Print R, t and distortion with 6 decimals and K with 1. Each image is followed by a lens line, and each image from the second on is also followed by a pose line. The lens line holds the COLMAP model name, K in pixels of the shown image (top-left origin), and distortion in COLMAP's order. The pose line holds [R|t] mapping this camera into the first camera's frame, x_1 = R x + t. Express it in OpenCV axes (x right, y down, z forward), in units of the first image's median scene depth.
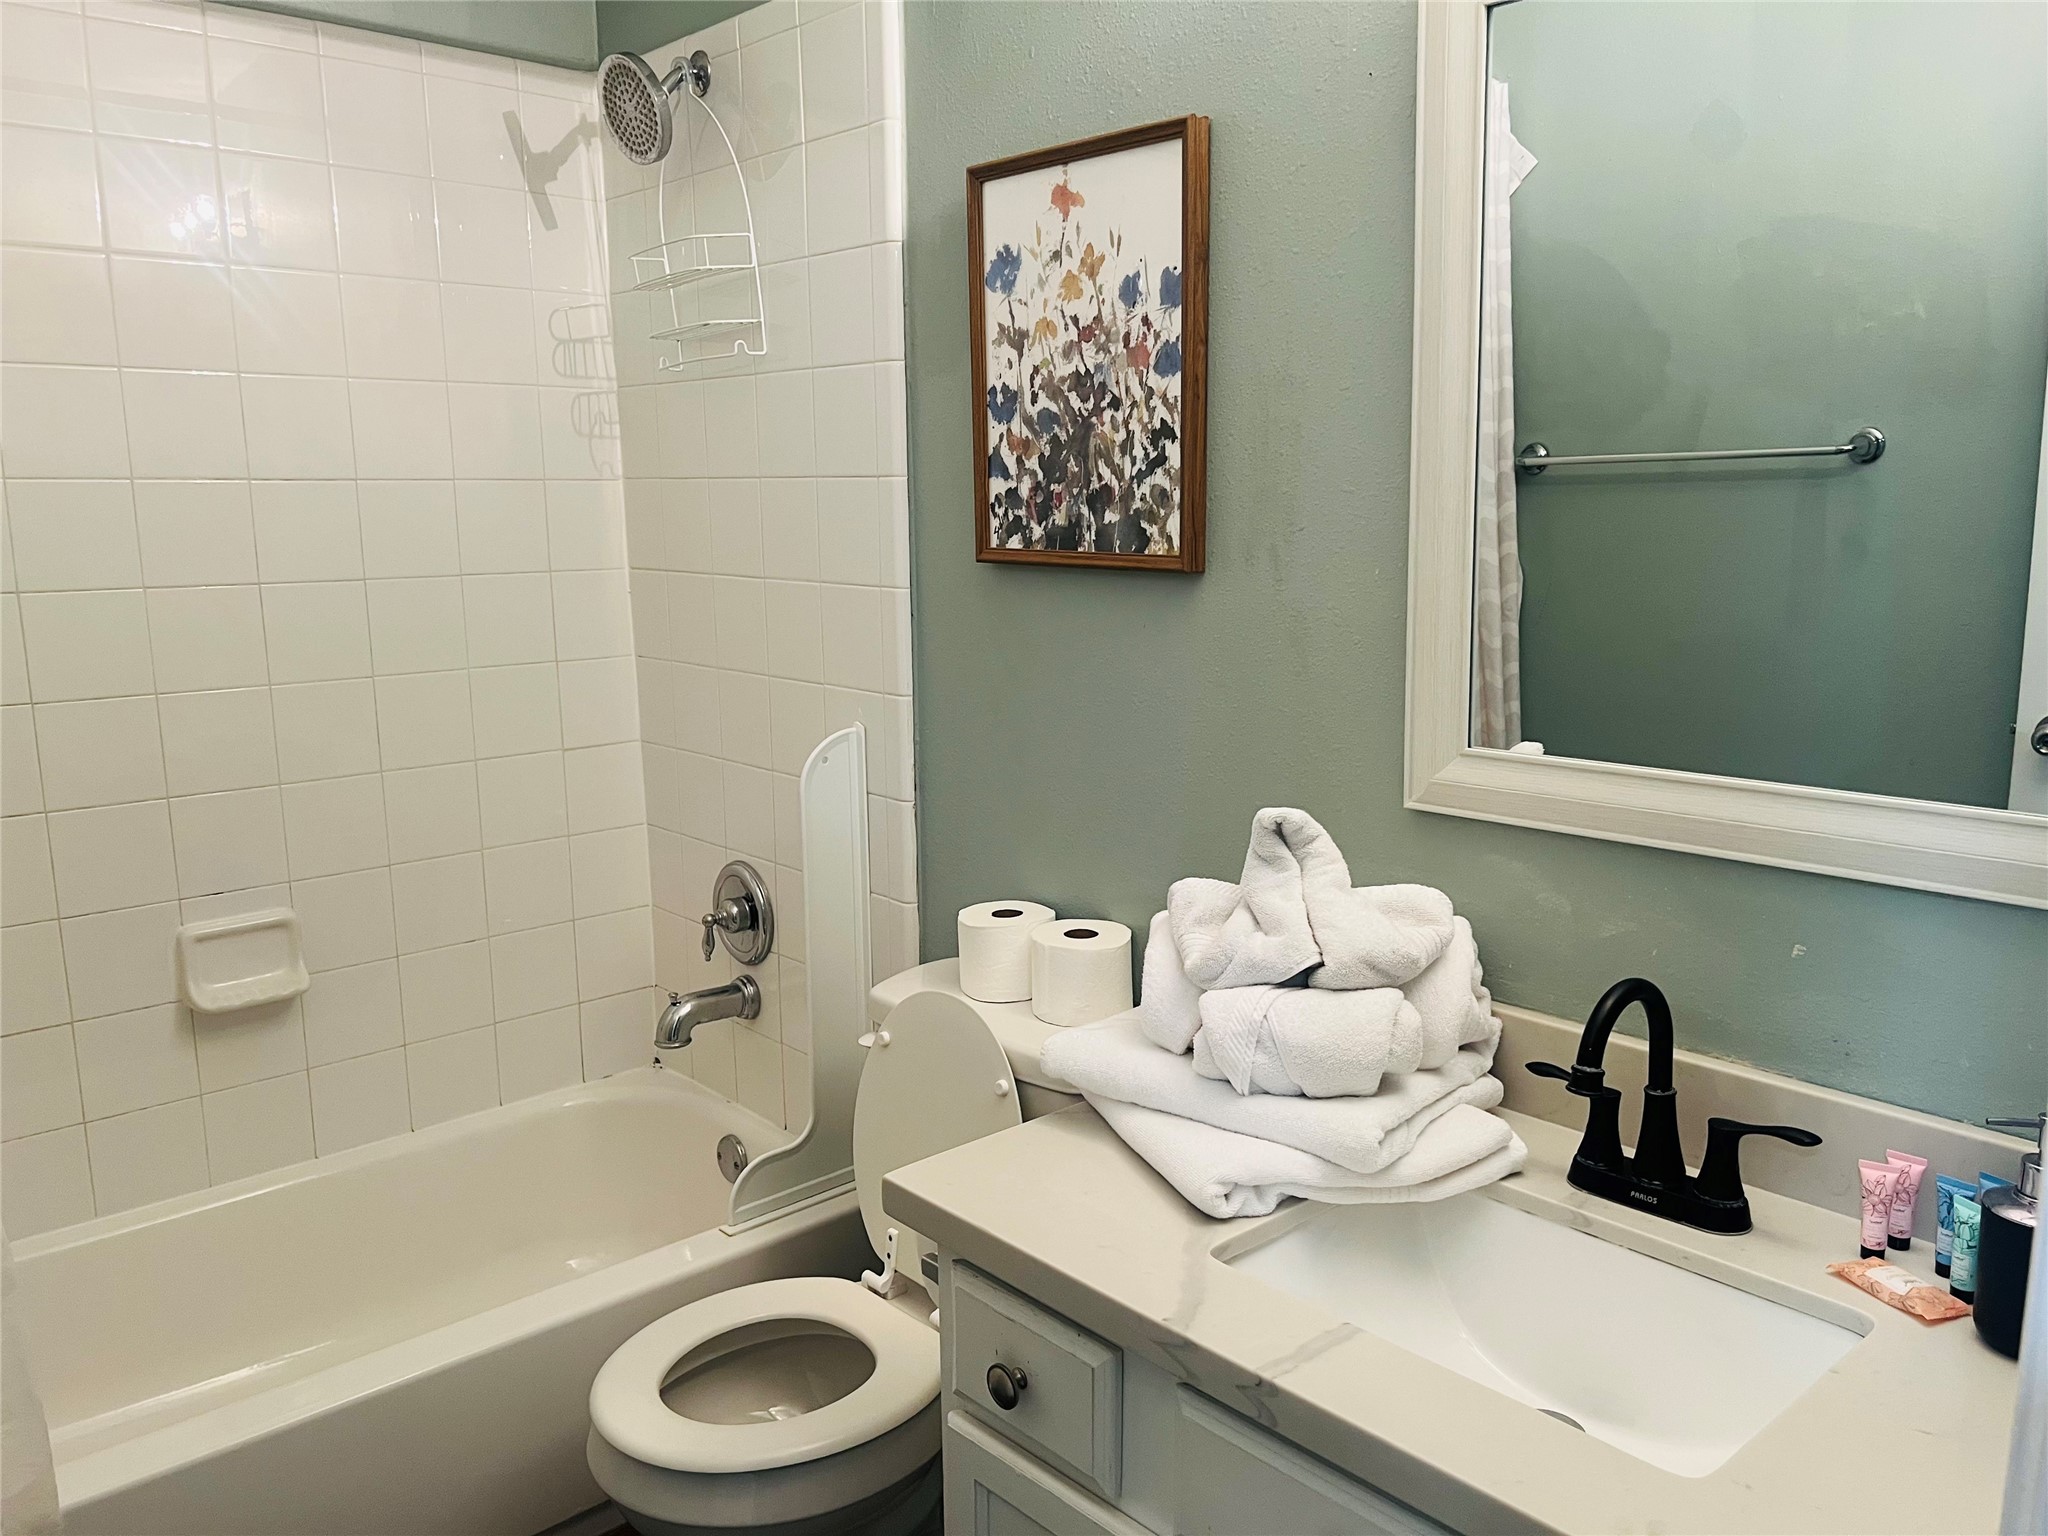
lens RADIAL K [[1464.7, 0, 1028.3], [0, 1464.7, 792.5], [0, 0, 1]] dist [0.106167, -0.233439]
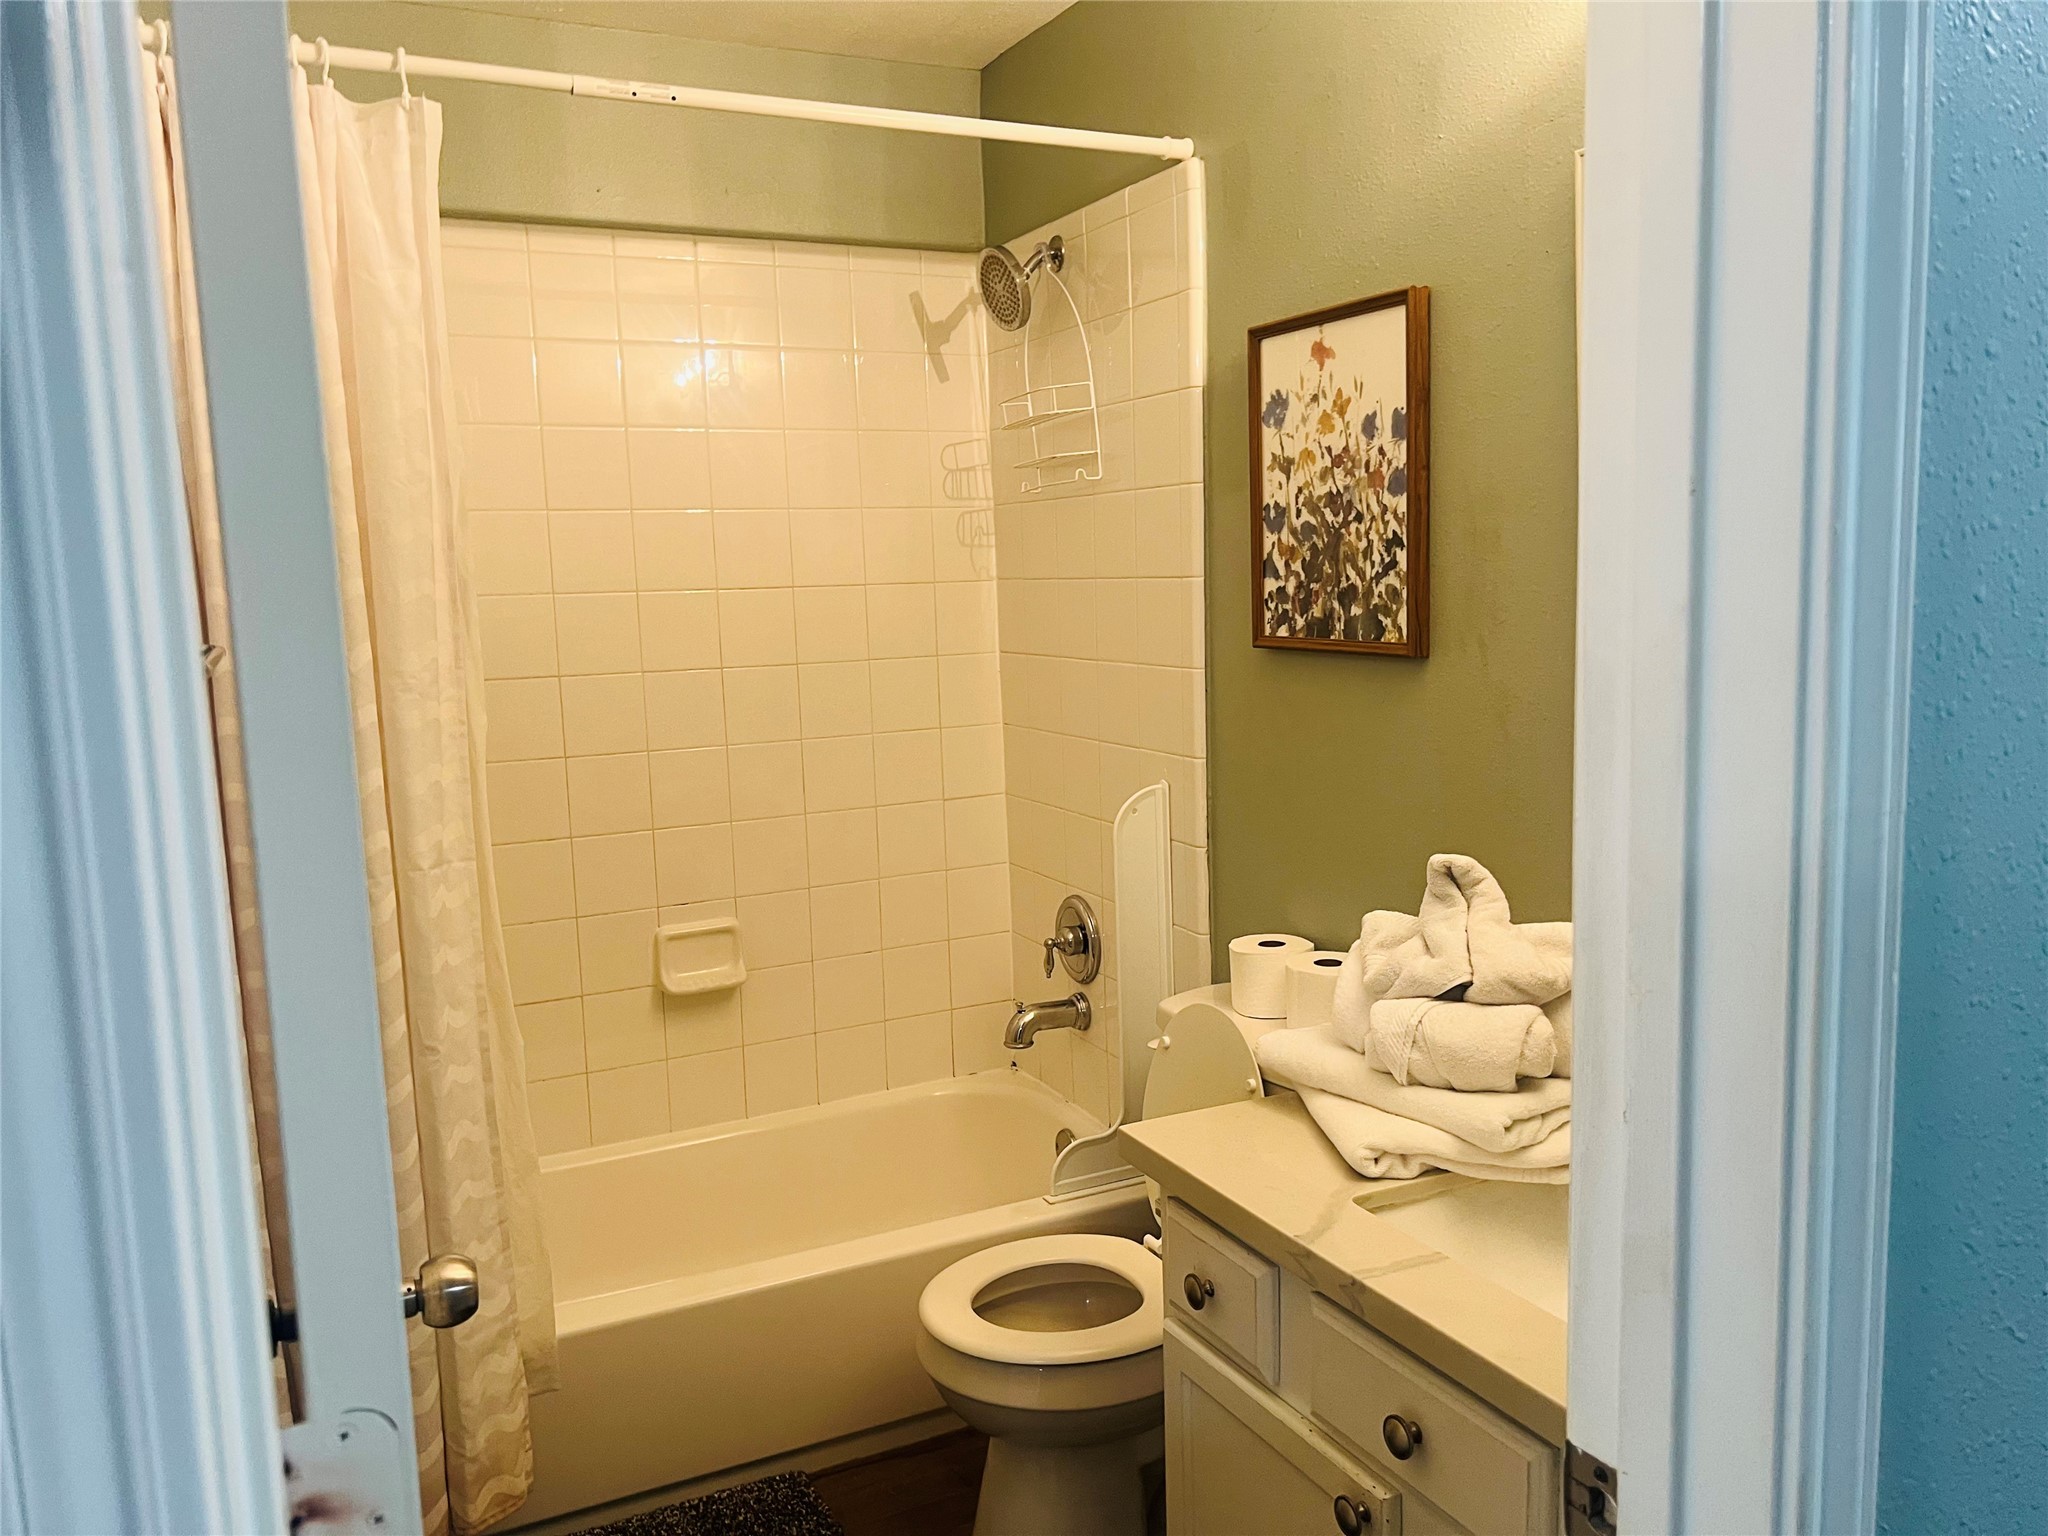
lens RADIAL K [[1556.2, 0, 1029.8], [0, 1556.2, 774.6], [0, 0, 1]] dist [0.095309, -0.101198]
pose [[0.954979, 0.010672, -0.296482, 0.174670], [-0.025536, 0.998601, -0.046306, 0.010343], [0.295573, 0.051792, 0.953915, -0.270606]]
